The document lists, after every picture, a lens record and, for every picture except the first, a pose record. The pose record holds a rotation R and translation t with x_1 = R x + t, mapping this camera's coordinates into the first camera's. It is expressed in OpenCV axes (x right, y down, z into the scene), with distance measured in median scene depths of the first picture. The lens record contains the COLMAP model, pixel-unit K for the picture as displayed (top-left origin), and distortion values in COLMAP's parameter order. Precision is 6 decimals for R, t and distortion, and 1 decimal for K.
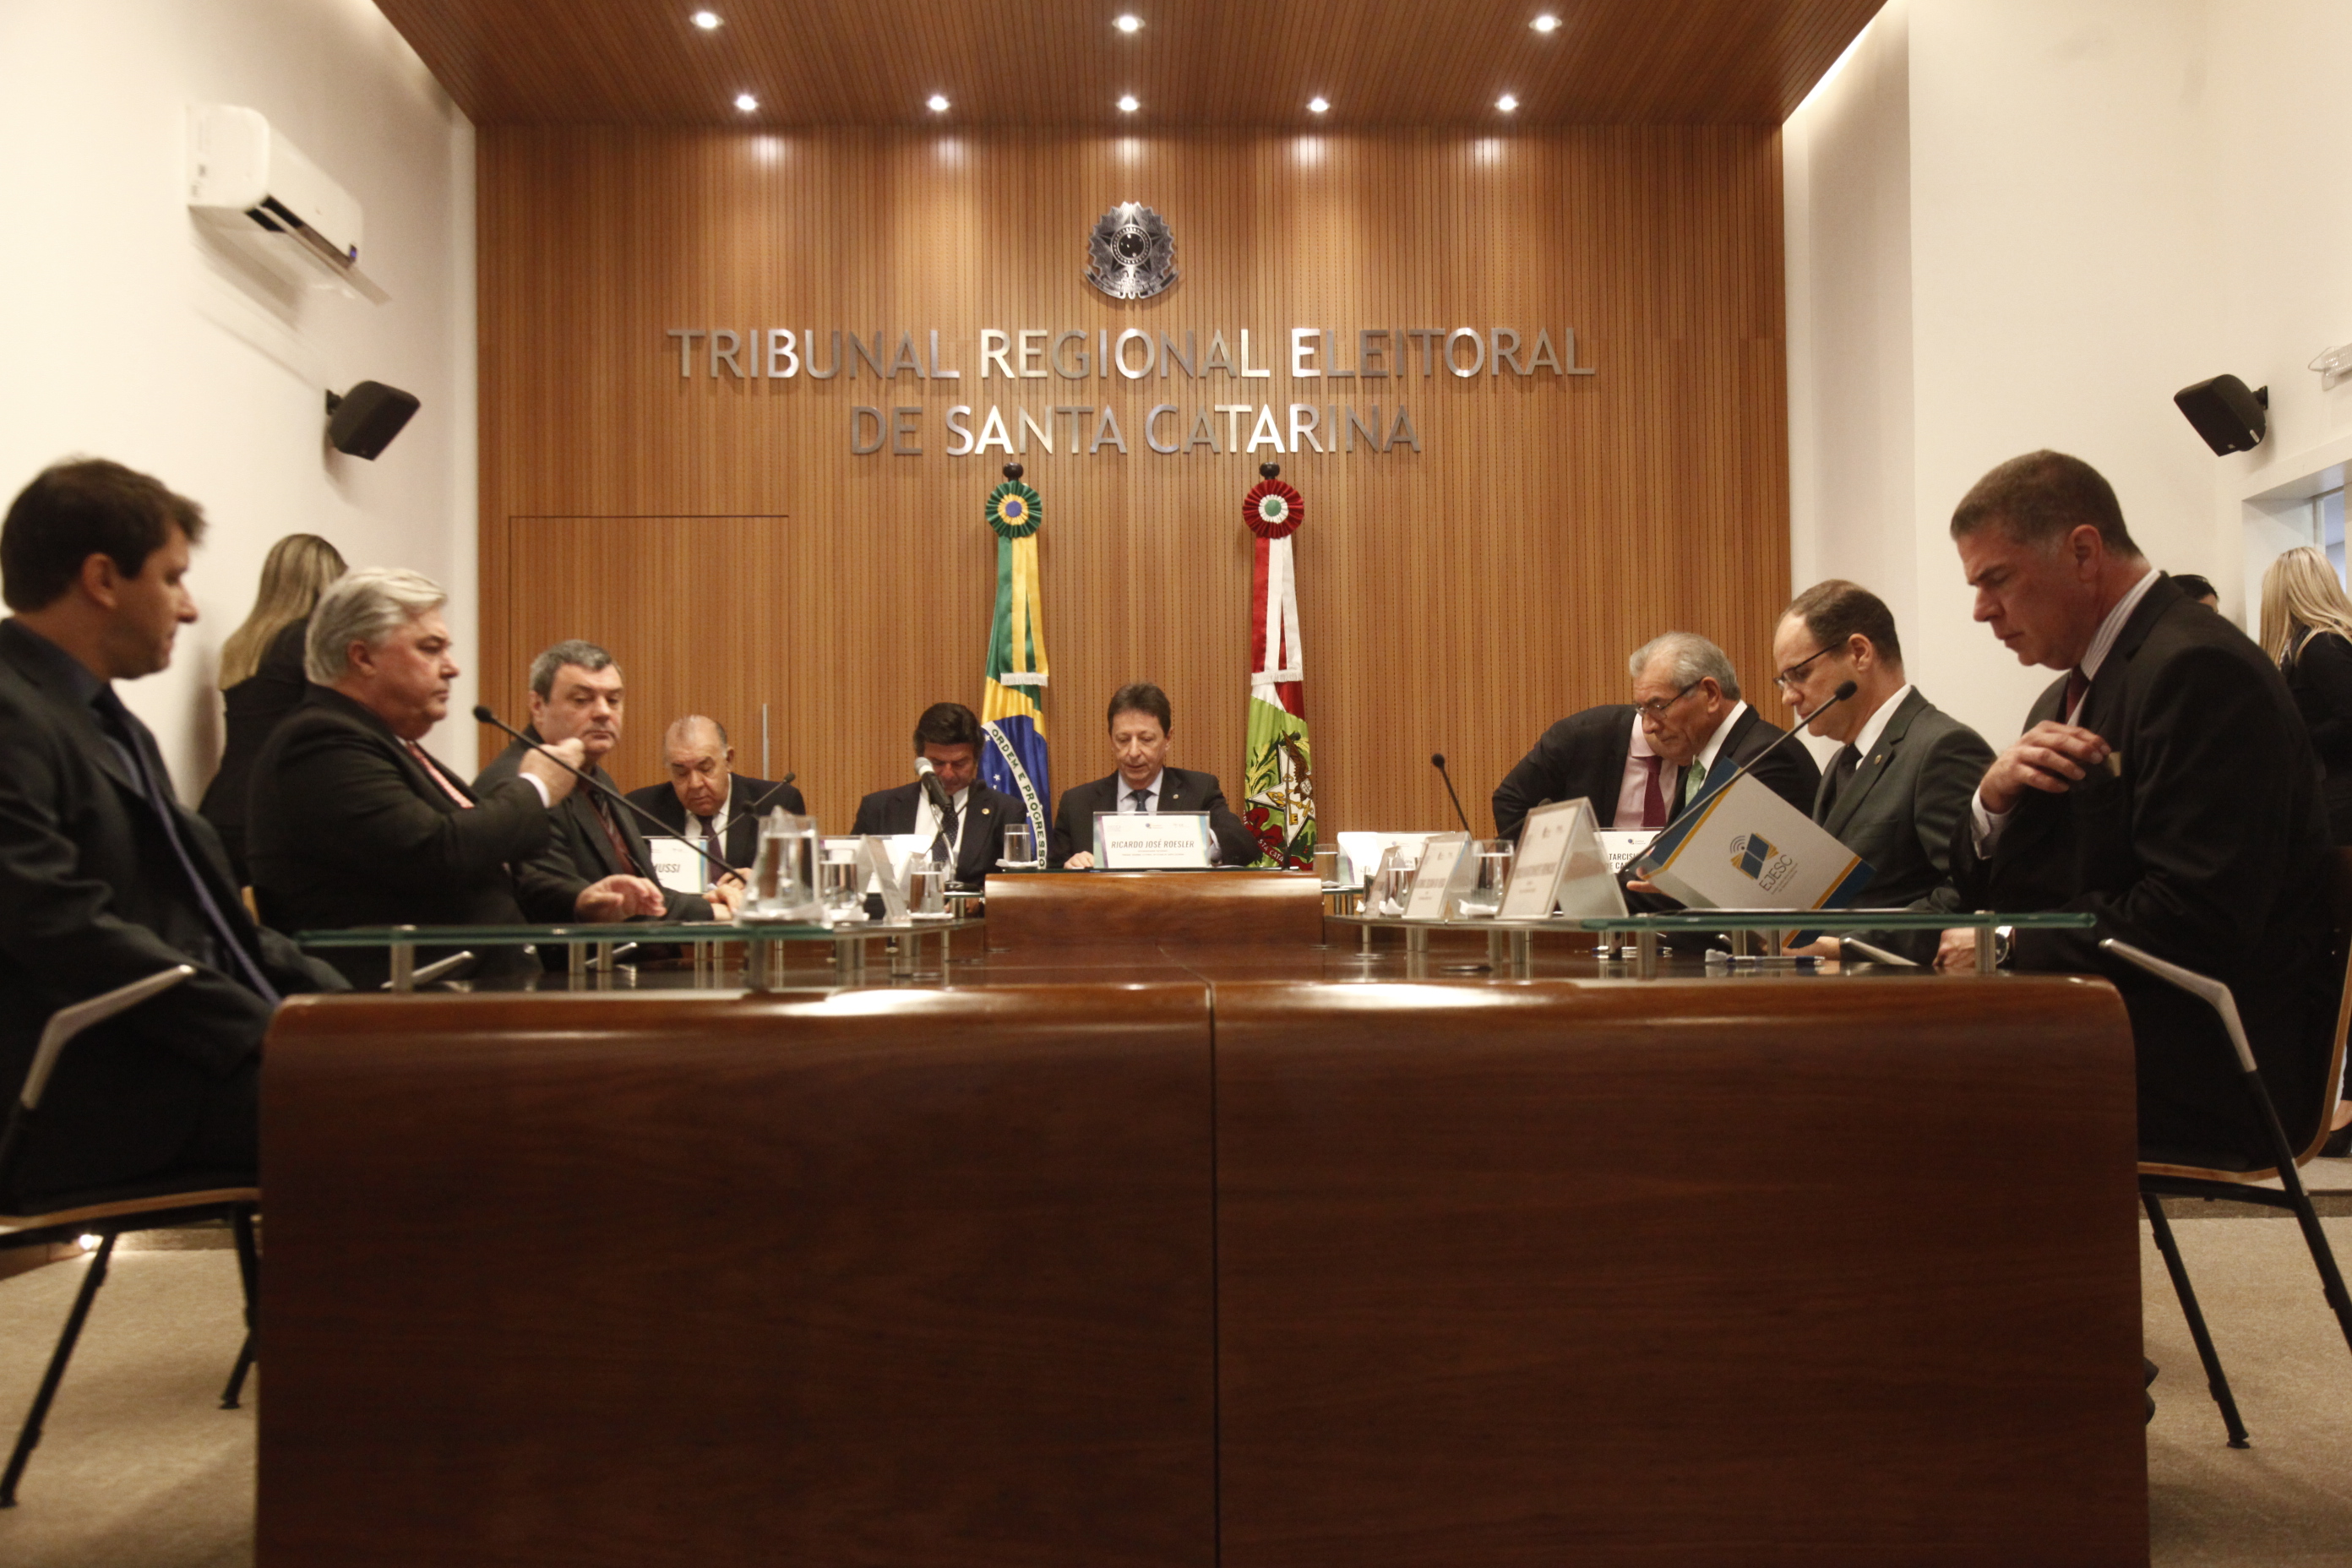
lens RADIAL K [[2551.4, 0, 1224.8], [0, 2551.4, 785.0], [0, 0, 1]] dist [0.047722, 0.027282]
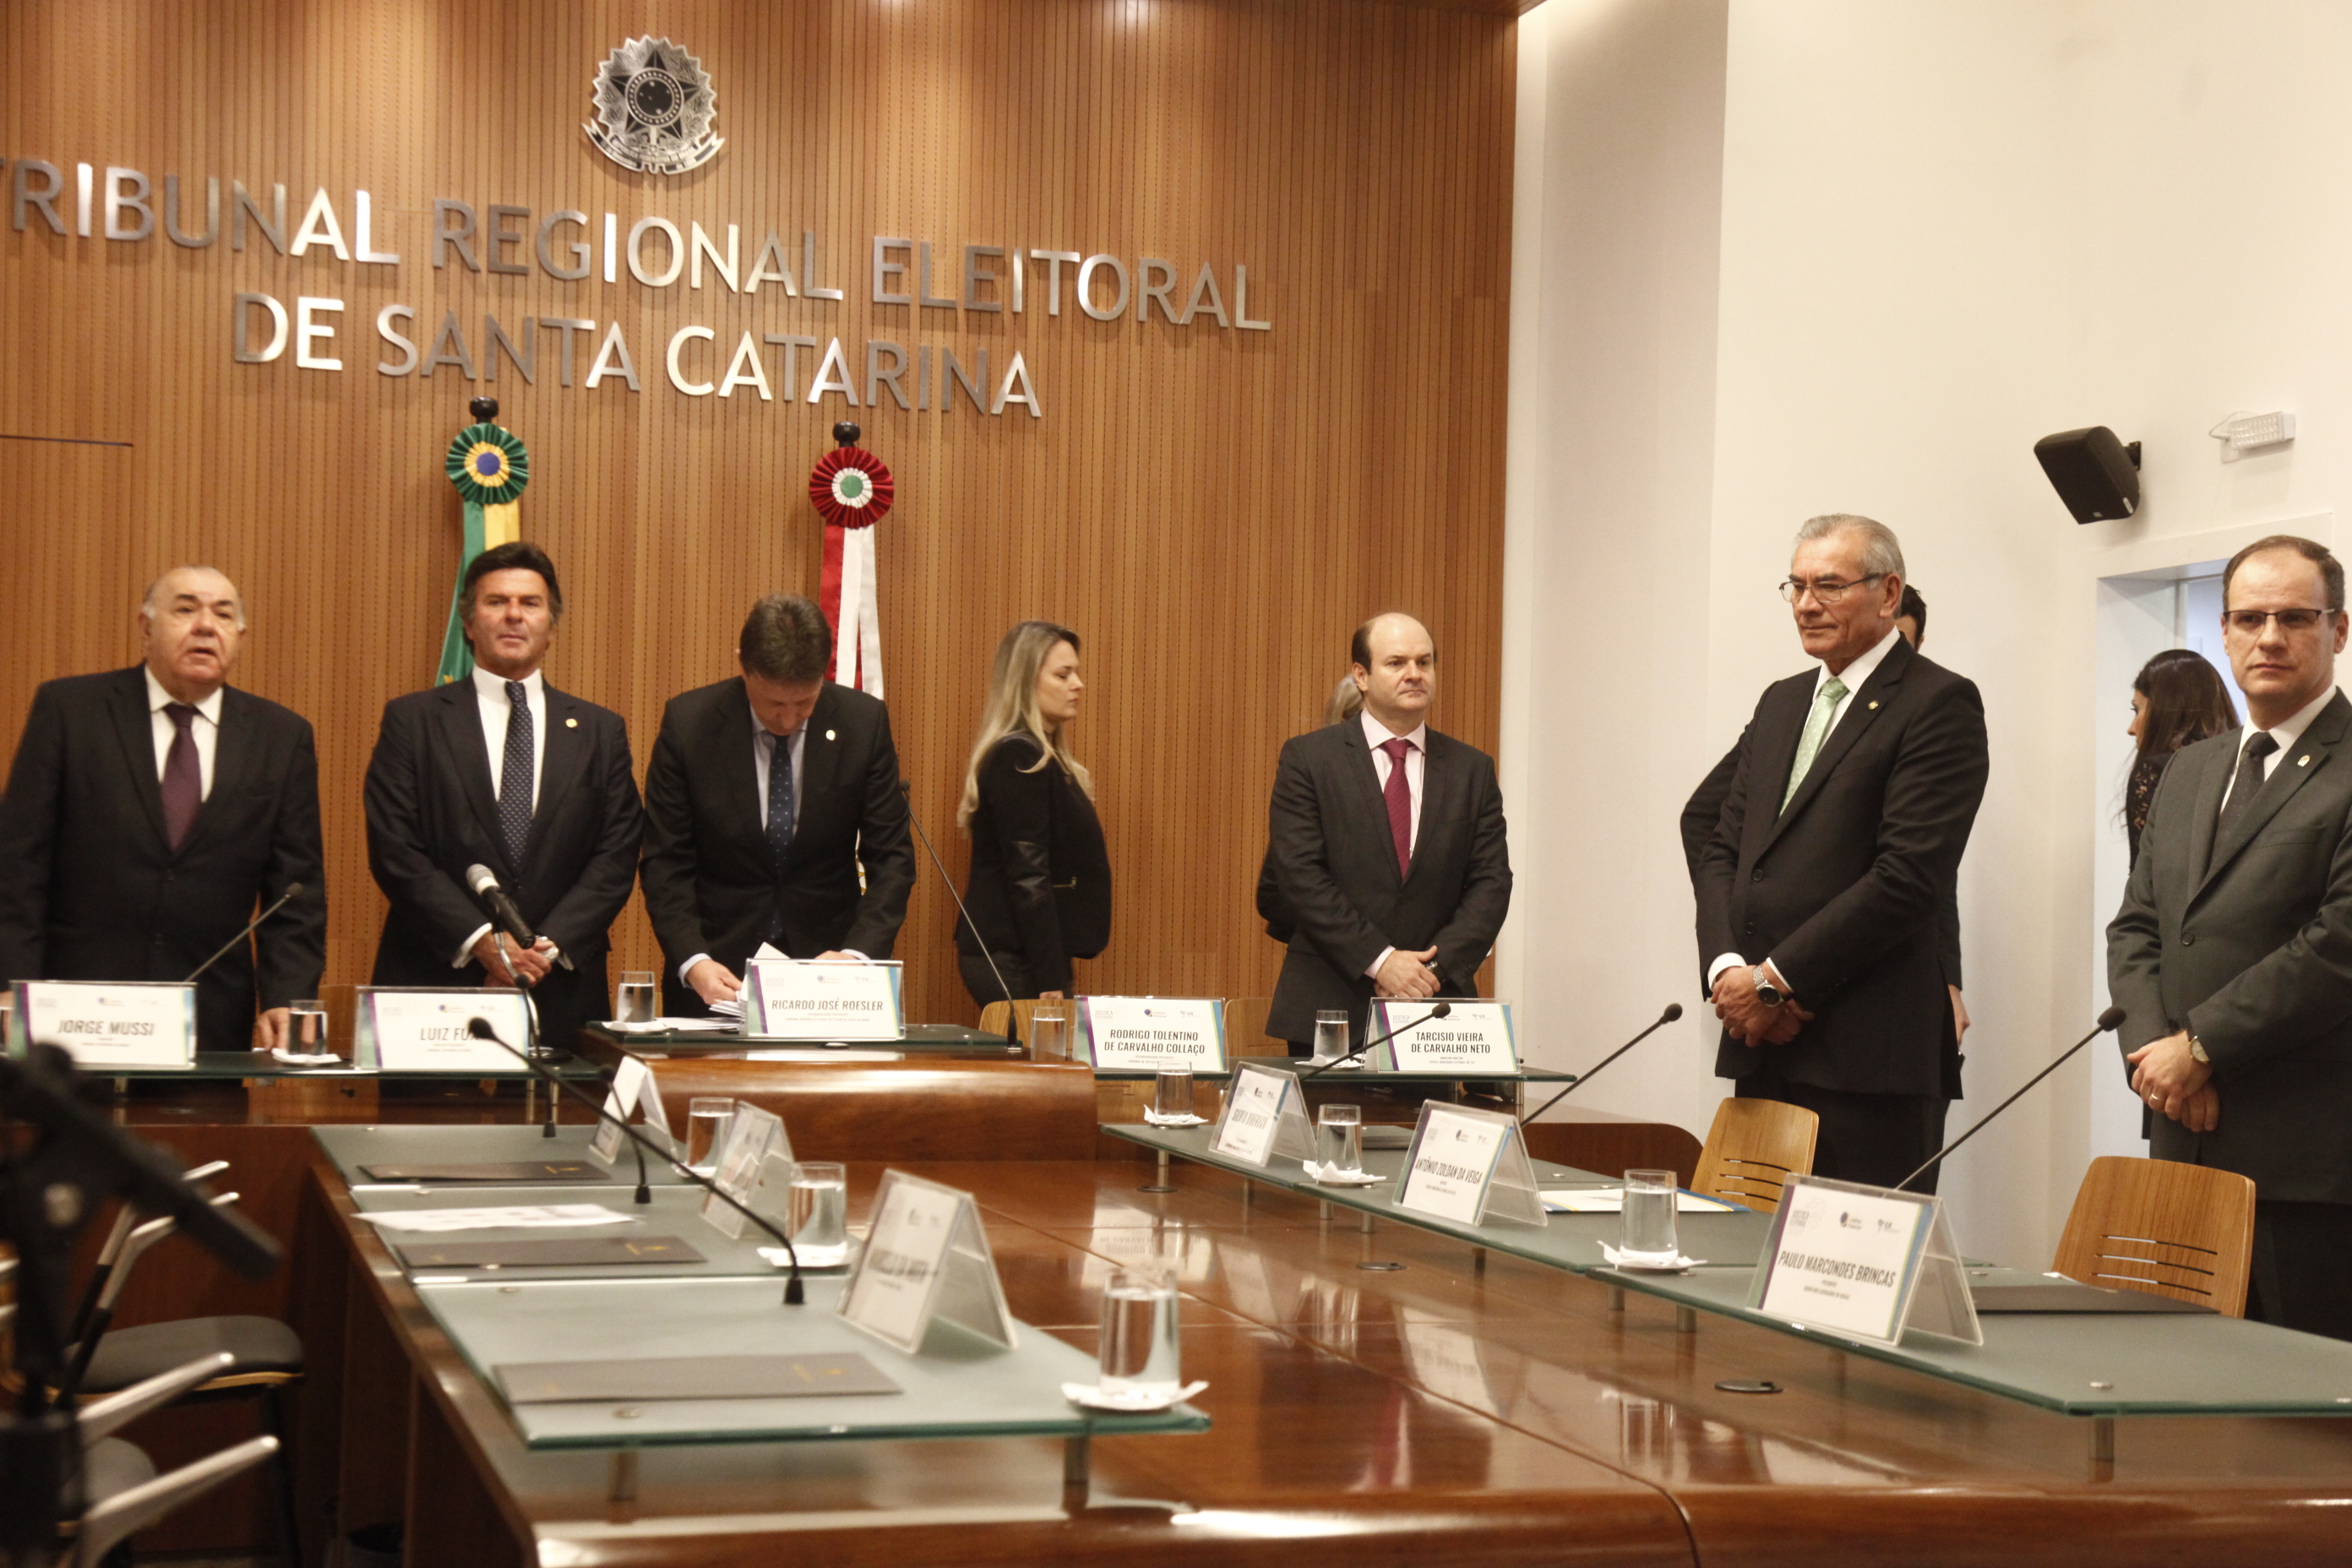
lens RADIAL K [[3567.9, 0, 1236.2], [0, 3567.9, 803.9], [0, 0, 1]] dist [0.198745, 0.015200]
pose [[0.966320, 0.040152, 0.254192, -0.128777], [-0.048290, 0.998499, 0.025854, -0.048410], [-0.252772, -0.037258, 0.966808, -0.023026]]
